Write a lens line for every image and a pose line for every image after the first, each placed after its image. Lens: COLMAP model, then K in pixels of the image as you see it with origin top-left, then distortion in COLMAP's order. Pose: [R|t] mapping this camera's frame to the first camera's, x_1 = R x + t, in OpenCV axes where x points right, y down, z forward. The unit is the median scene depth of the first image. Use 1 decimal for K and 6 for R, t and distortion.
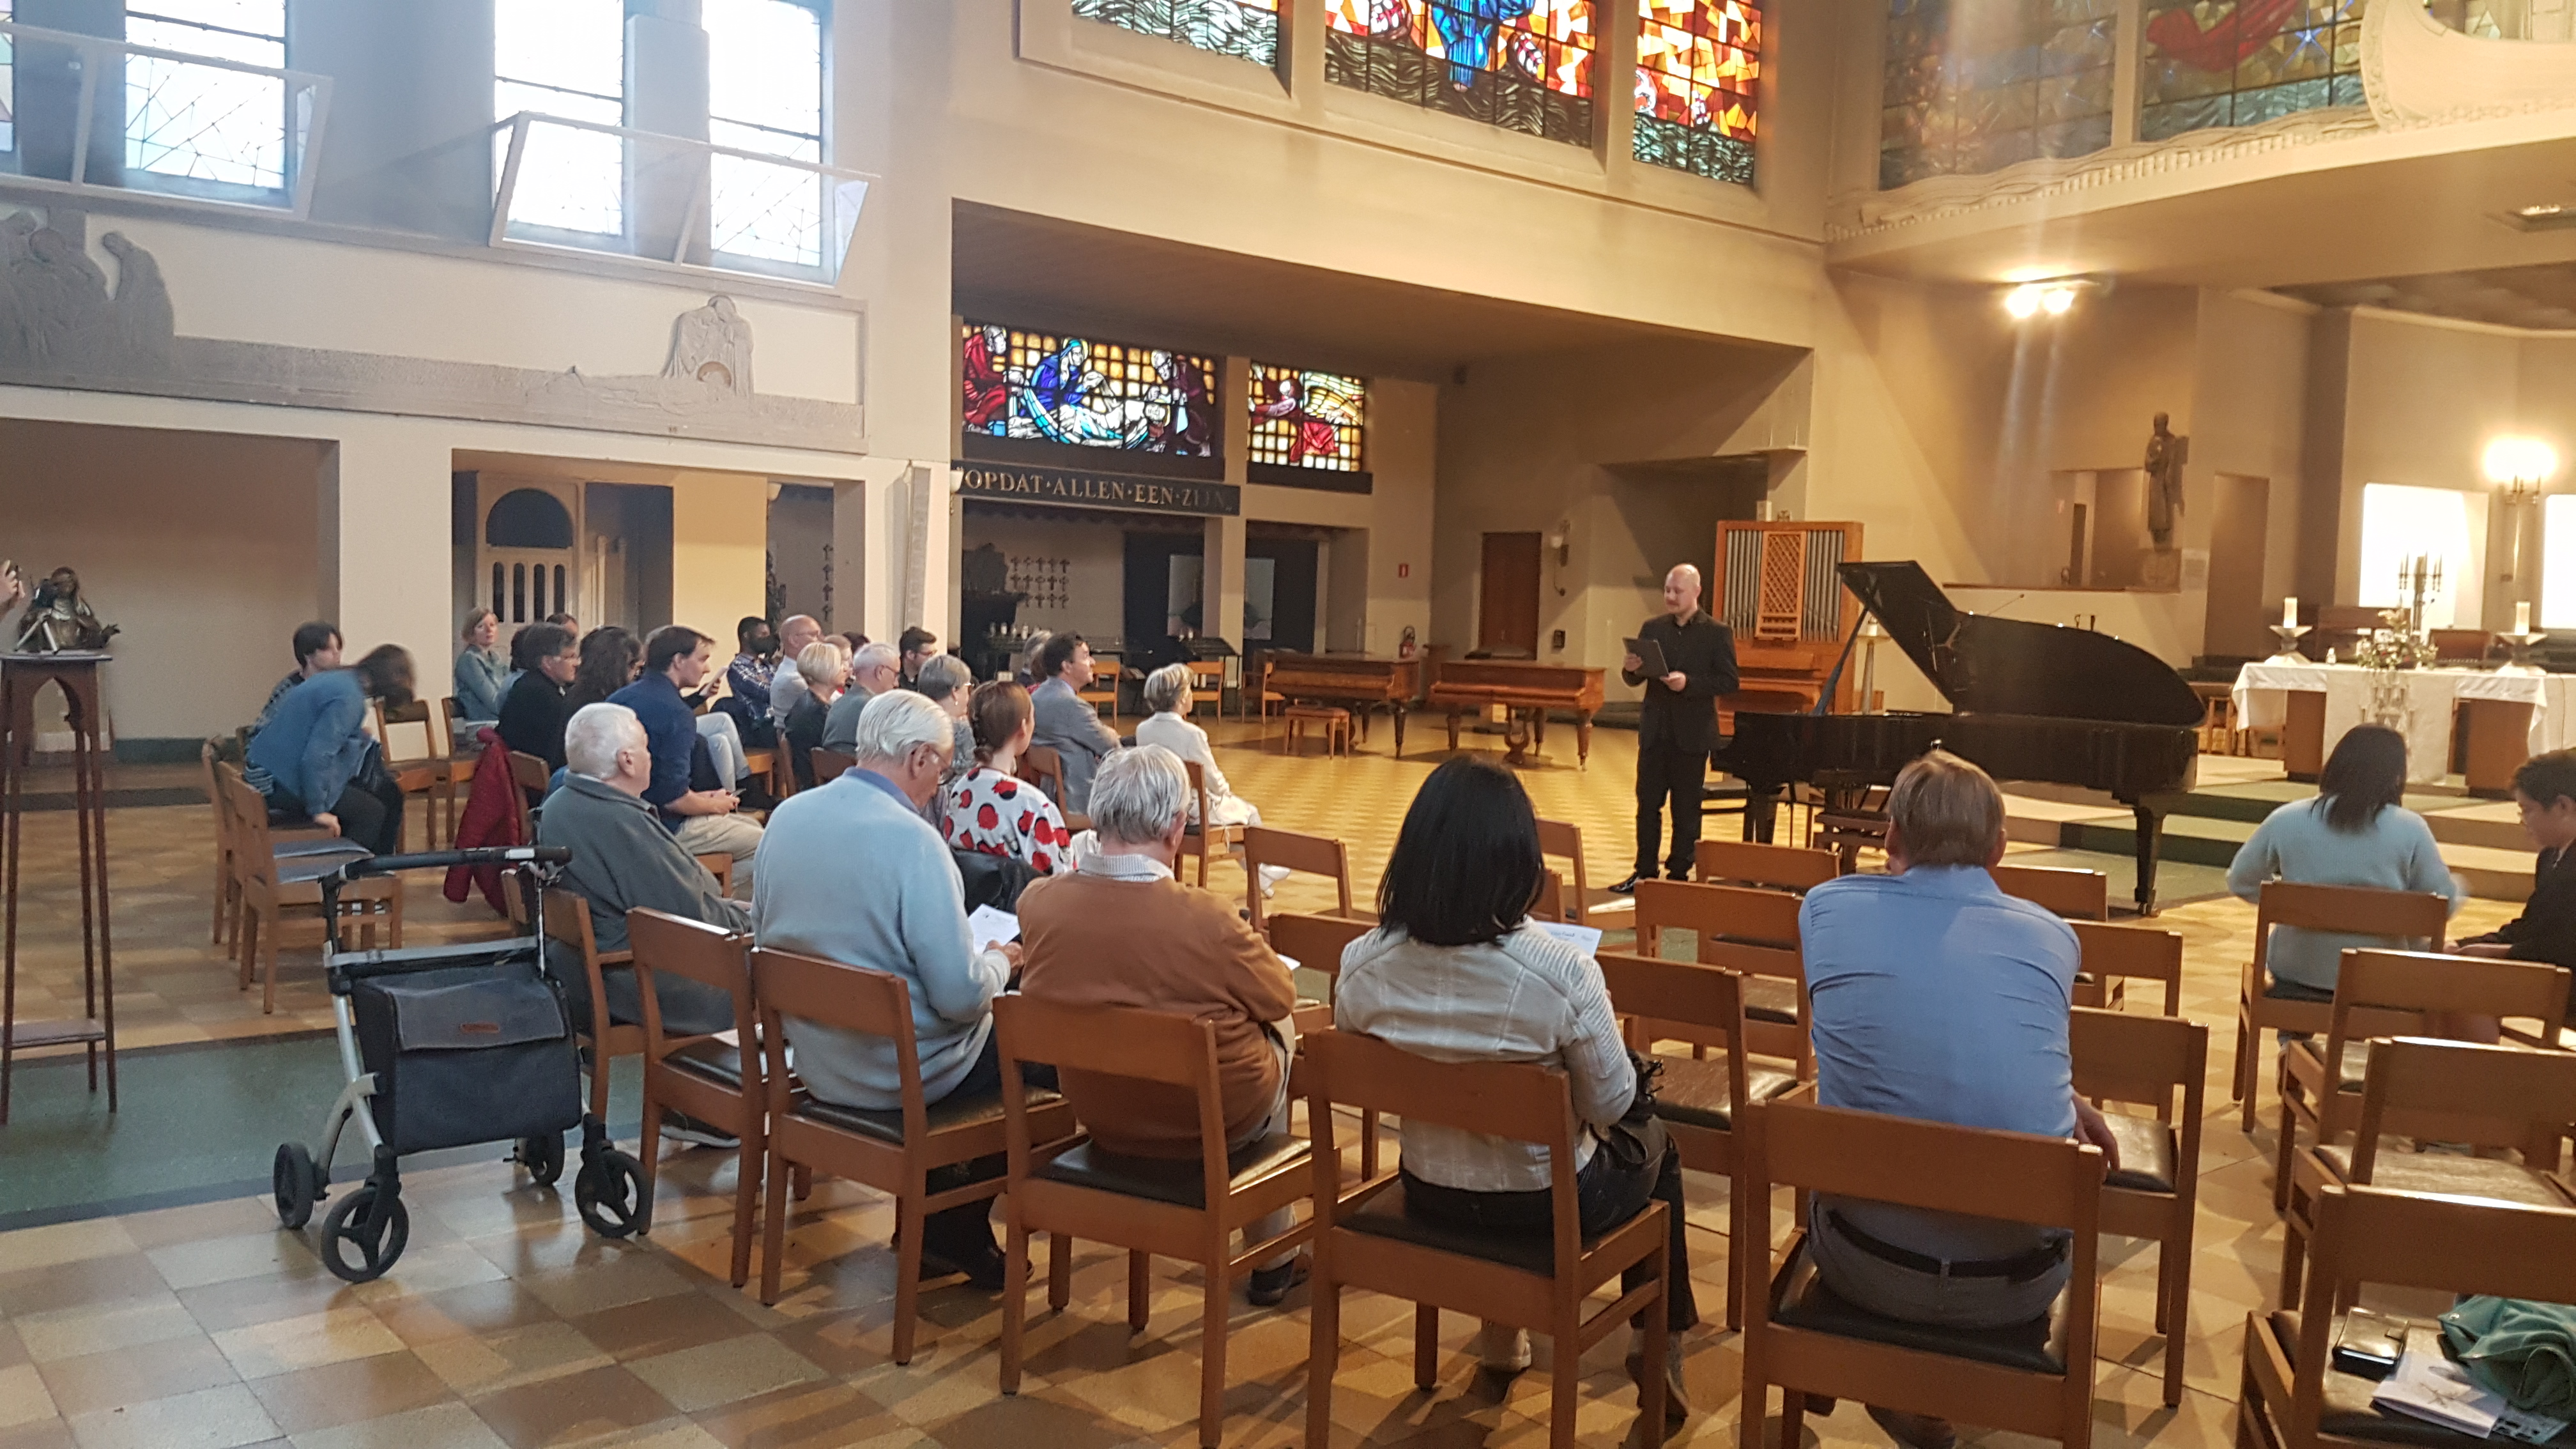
lens RADIAL K [[1959.6, 0, 1318.9], [0, 1959.6, 725.2], [0, 0, 1]] dist [0.153590, -0.301977]
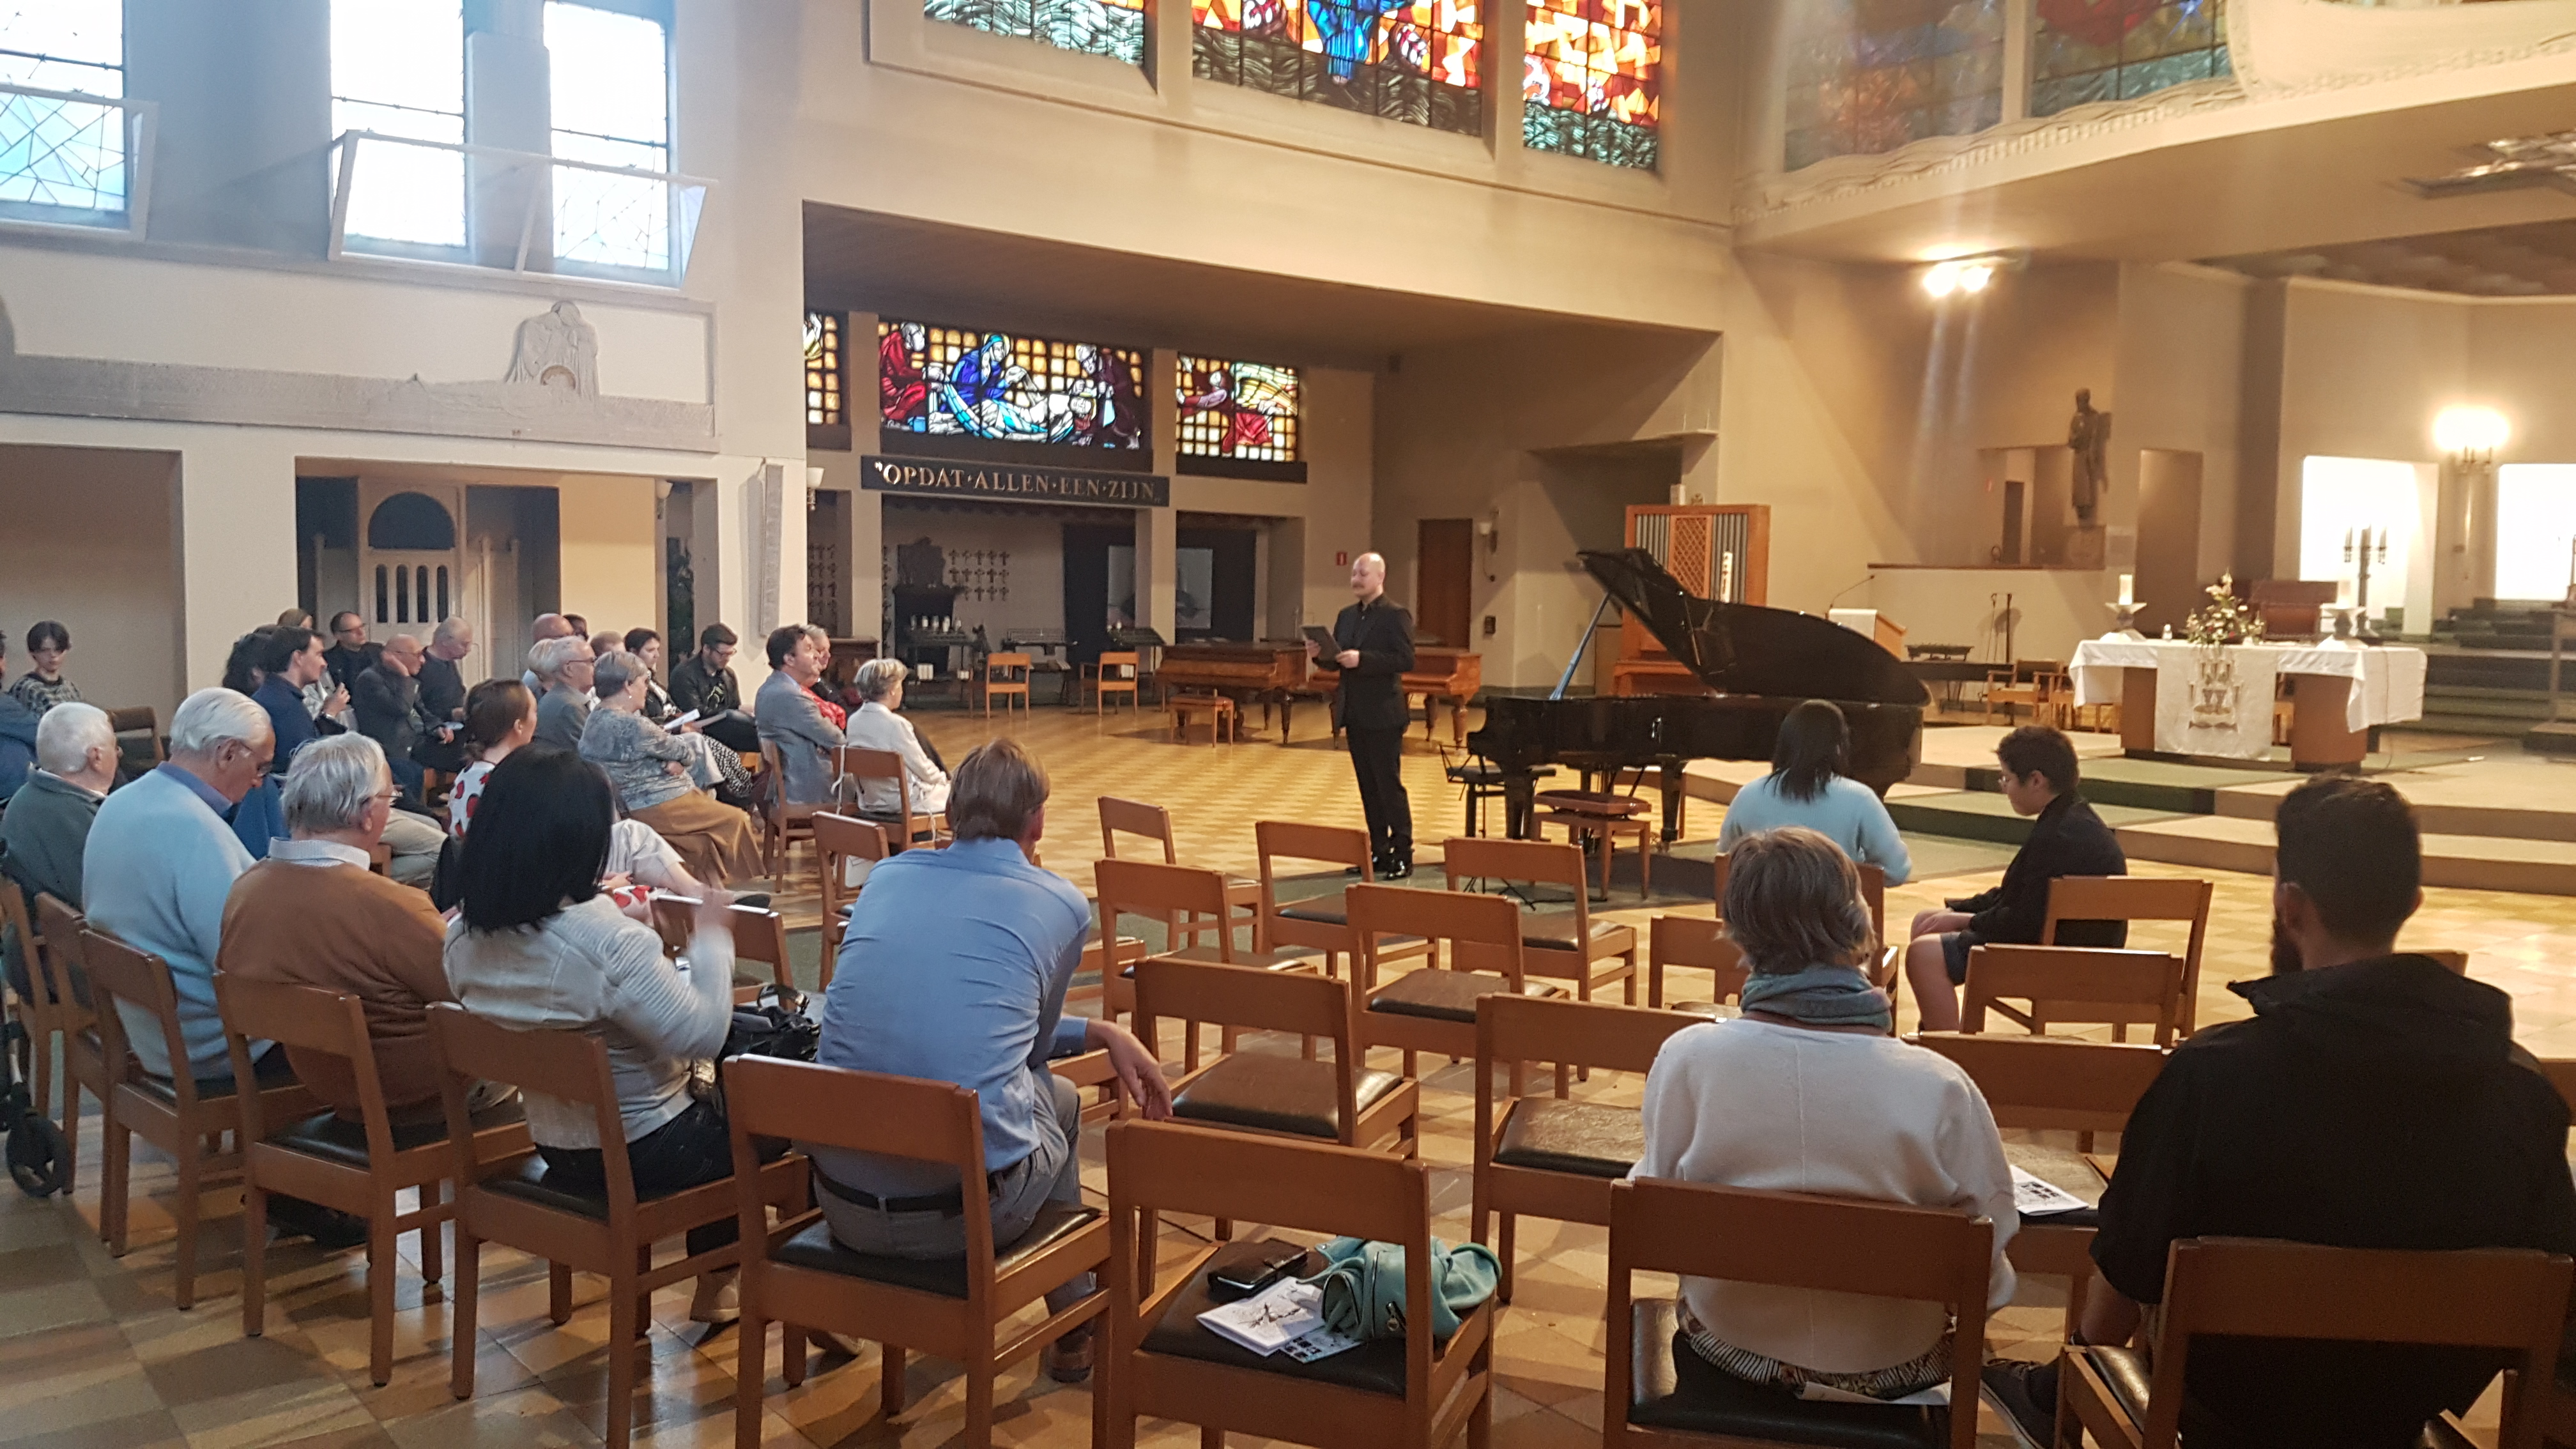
lens RADIAL K [[1959.6, 0, 1318.9], [0, 1959.6, 725.2], [0, 0, 1]] dist [0.153590, -0.301977]
pose [[0.999297, -0.011684, -0.035616, 0.085270], [0.011917, 0.999909, 0.006330, 0.000390], [0.035539, -0.006750, 0.999345, -0.010742]]
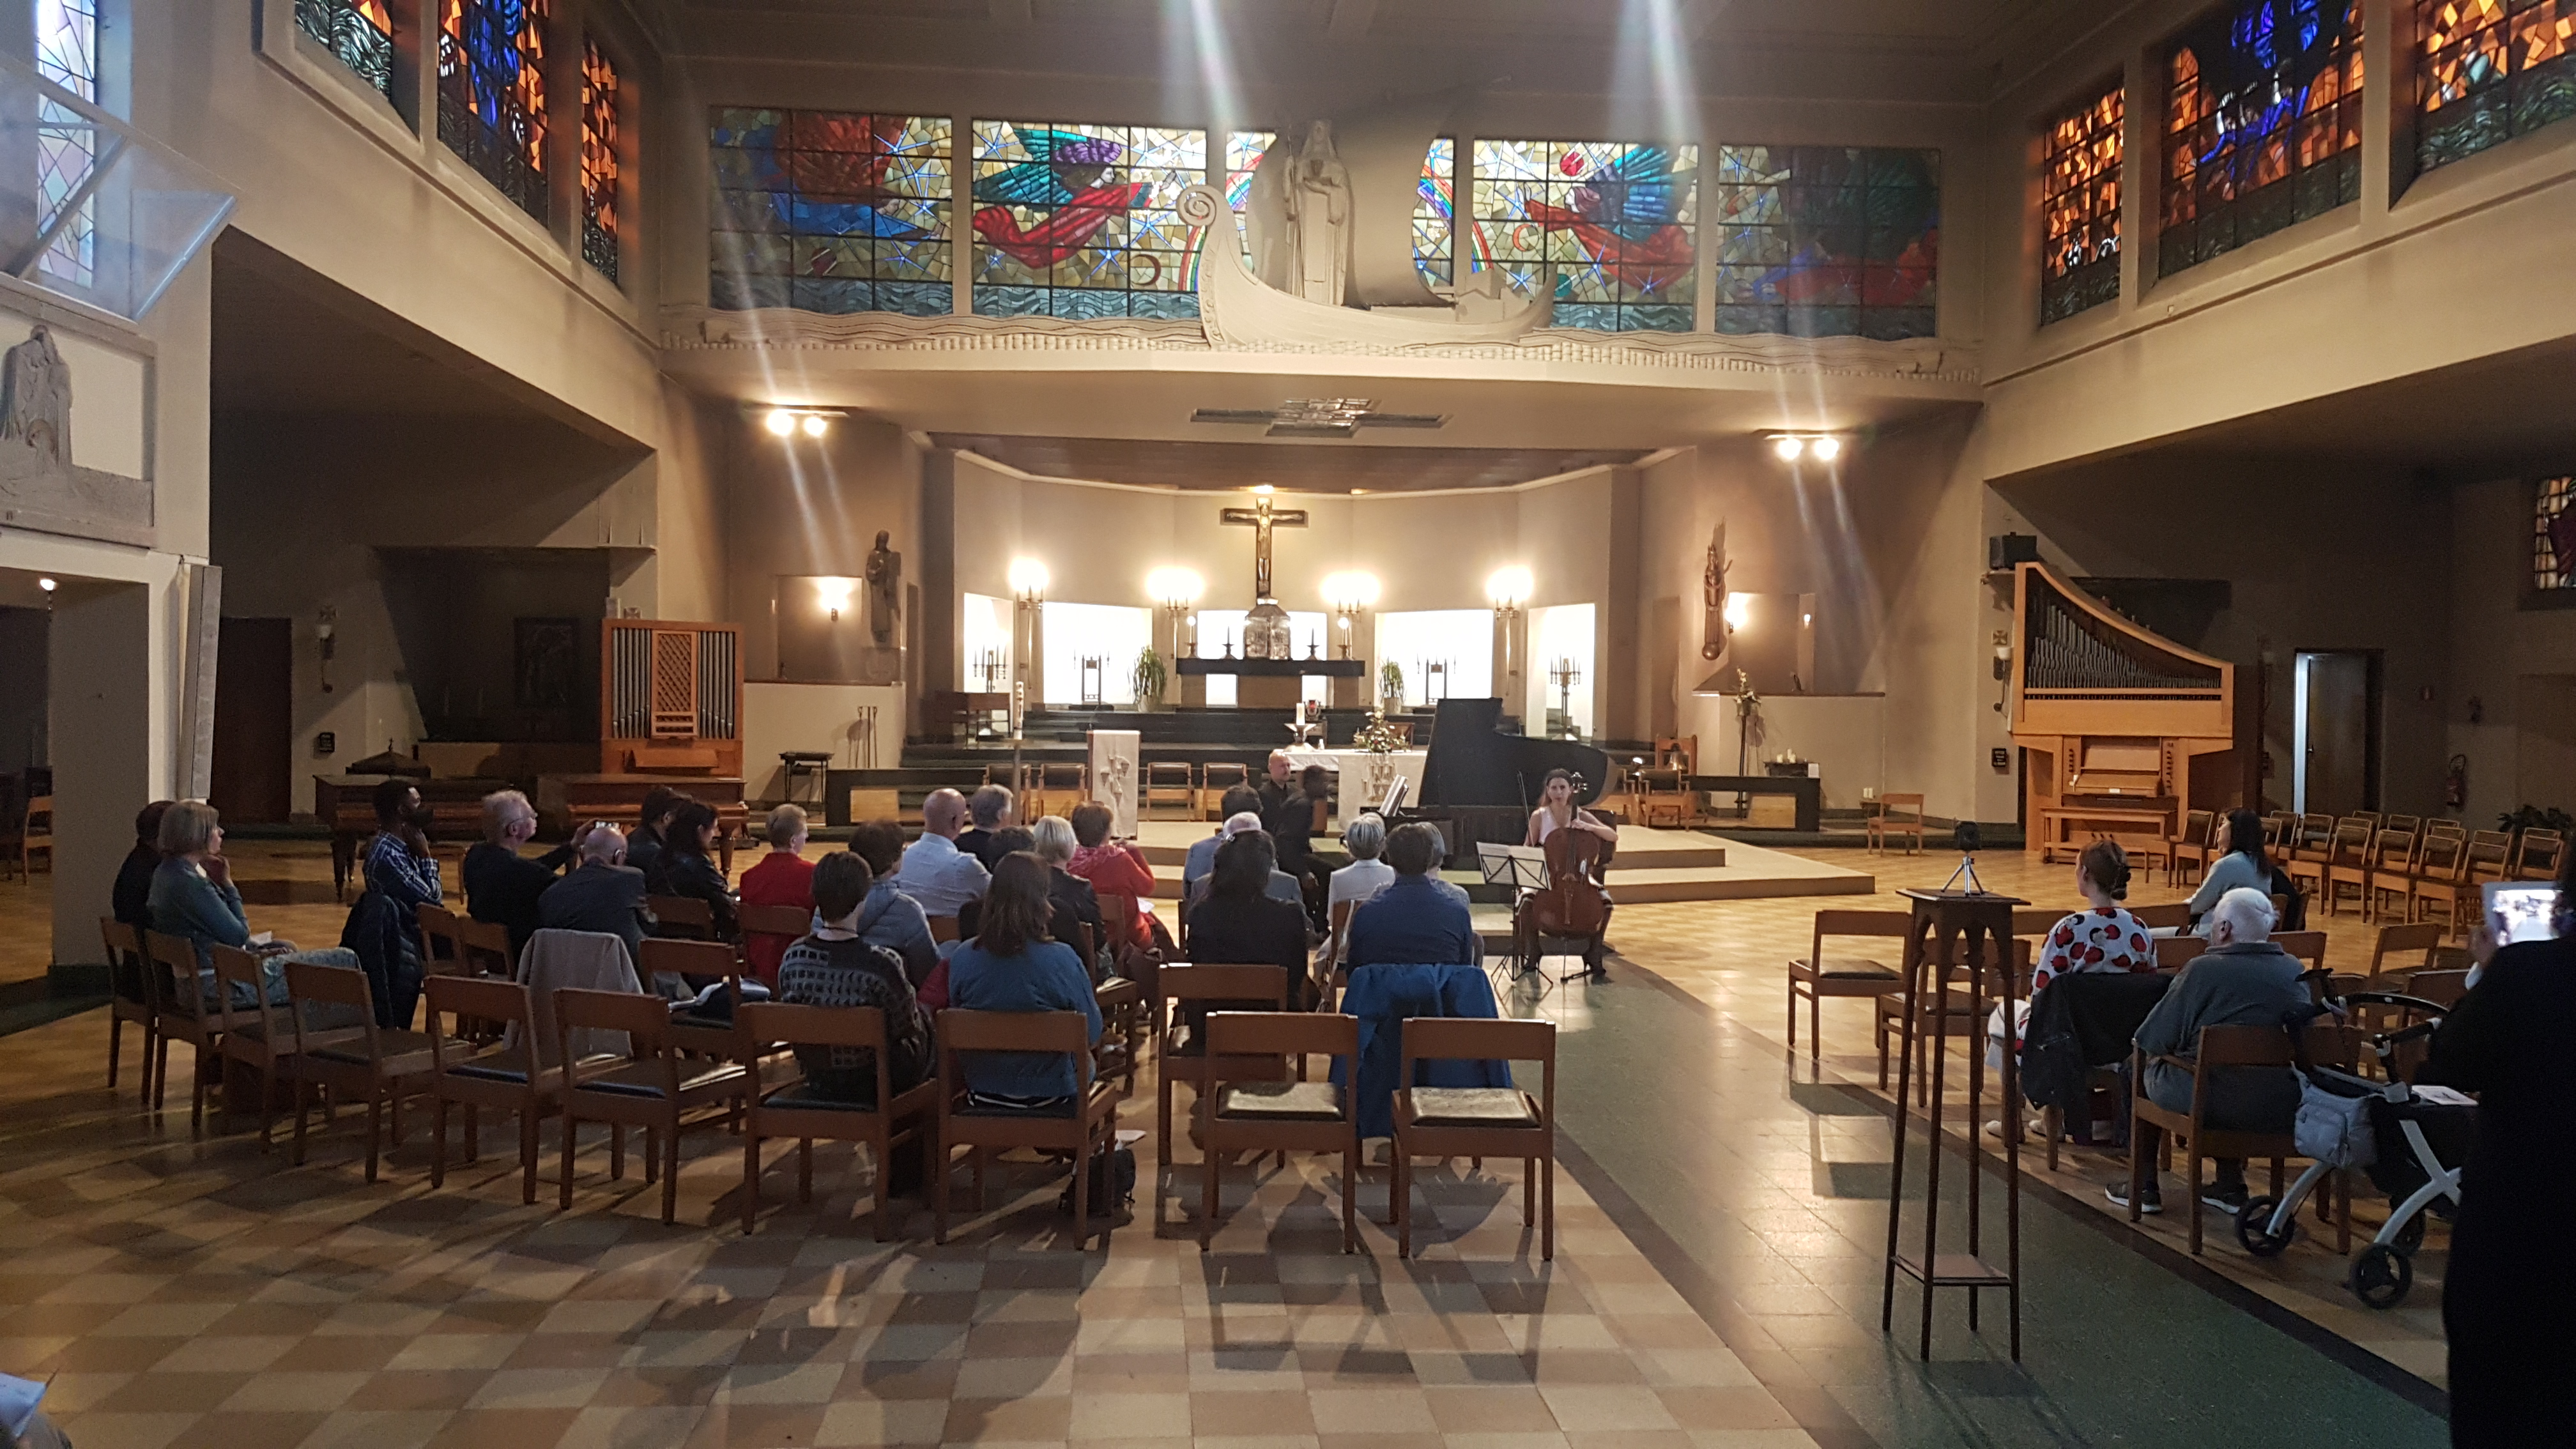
lens RADIAL K [[1959.6, 0, 1318.9], [0, 1959.6, 725.2], [0, 0, 1]] dist [0.153590, -0.301977]
pose [[0.568015, -0.031119, 0.822429, -0.435268], [0.053136, 0.998587, 0.001086, -0.035534], [-0.821301, 0.043083, 0.568866, 0.163853]]
